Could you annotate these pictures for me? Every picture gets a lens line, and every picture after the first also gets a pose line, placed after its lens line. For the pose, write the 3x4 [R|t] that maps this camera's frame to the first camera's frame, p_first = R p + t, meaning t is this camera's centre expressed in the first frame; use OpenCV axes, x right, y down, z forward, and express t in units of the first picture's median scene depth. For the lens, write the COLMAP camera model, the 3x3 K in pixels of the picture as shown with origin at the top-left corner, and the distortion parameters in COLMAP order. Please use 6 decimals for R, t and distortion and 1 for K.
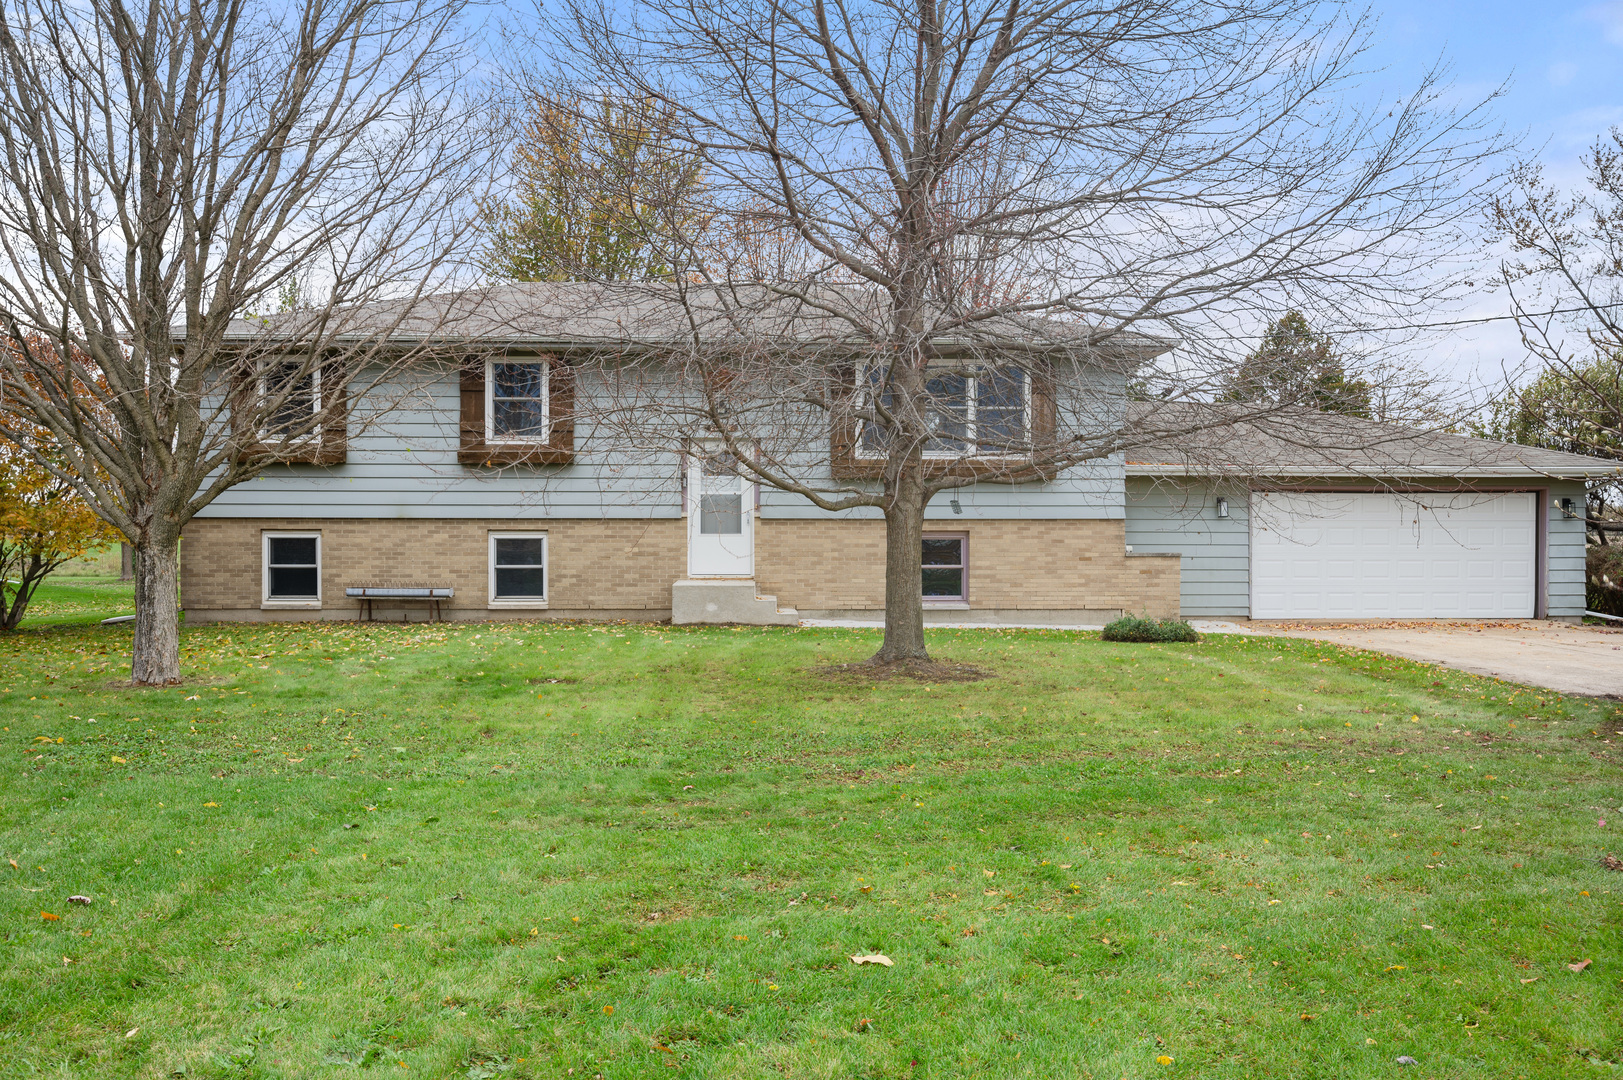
lens RADIAL K [[1373.4, 0, 815.9], [0, 1373.4, 539.9], [0, 0, 1]] dist [-0.001298, -0.000114]
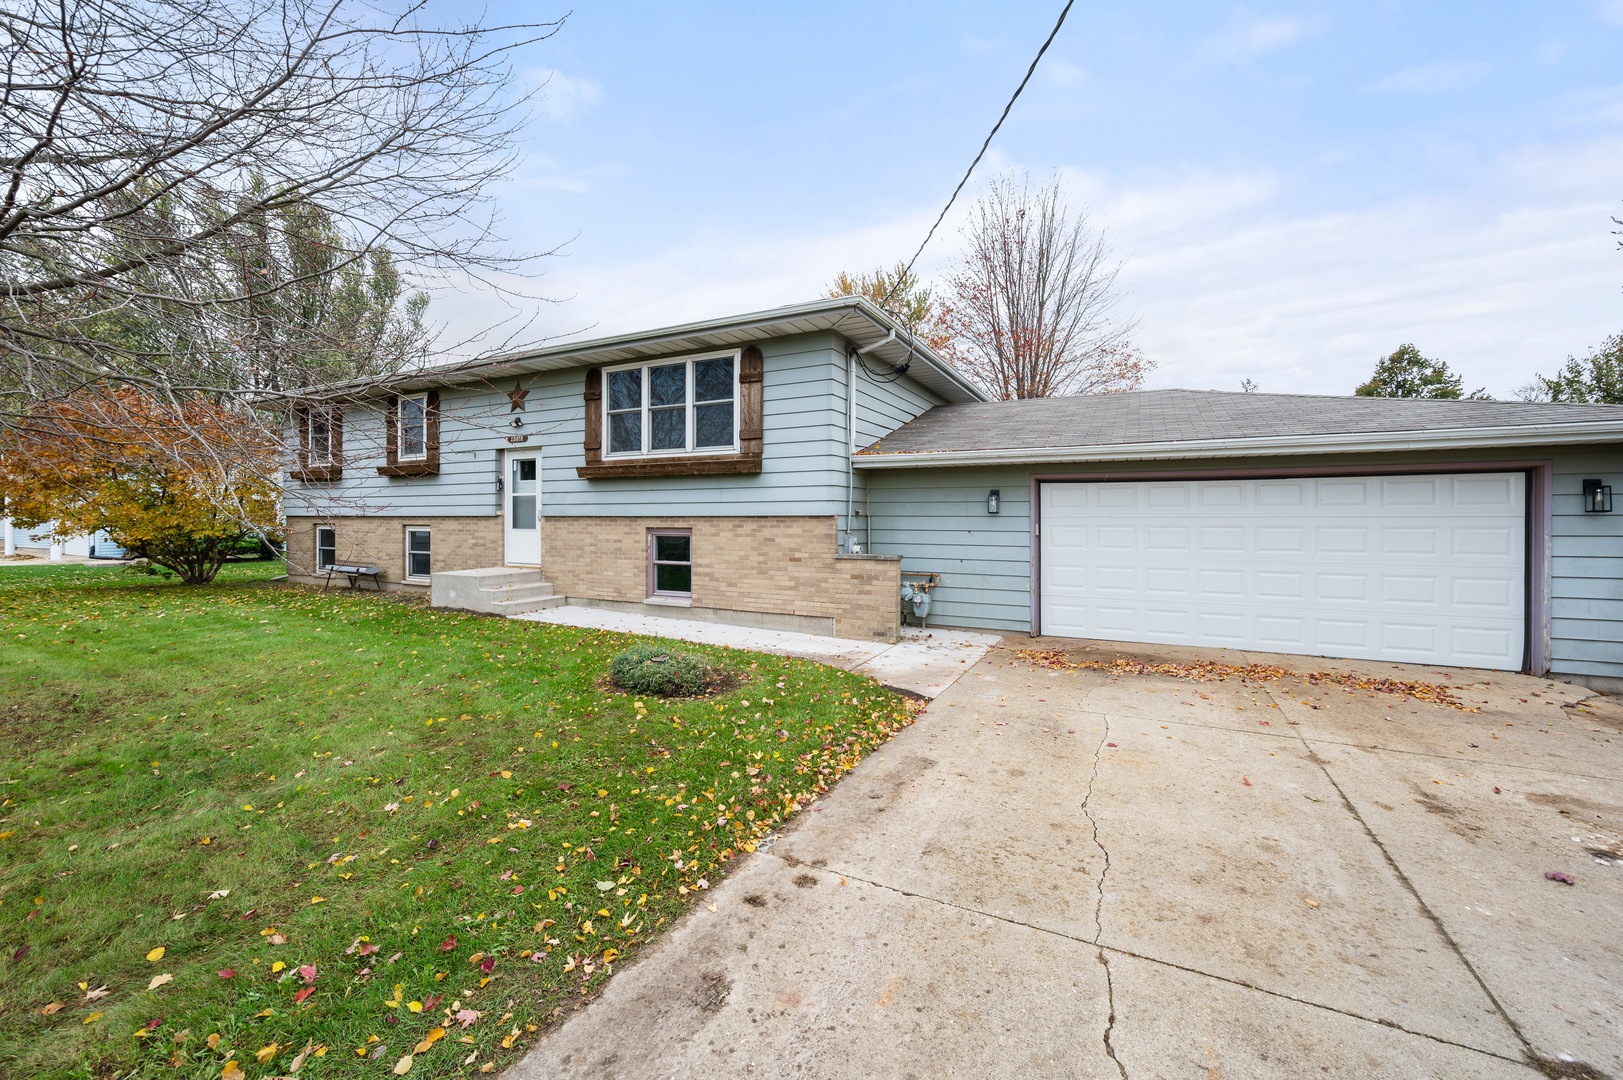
lens RADIAL K [[643.4, 0, 800.9], [0, 643.4, 527.3], [0, 0, 1]] dist [0.000048, 0.000122]
pose [[0.876950, 0.006203, -0.480542, 0.406840], [-0.004825, 0.999980, 0.004103, -0.009430], [0.480558, -0.001280, 0.876962, 0.632729]]
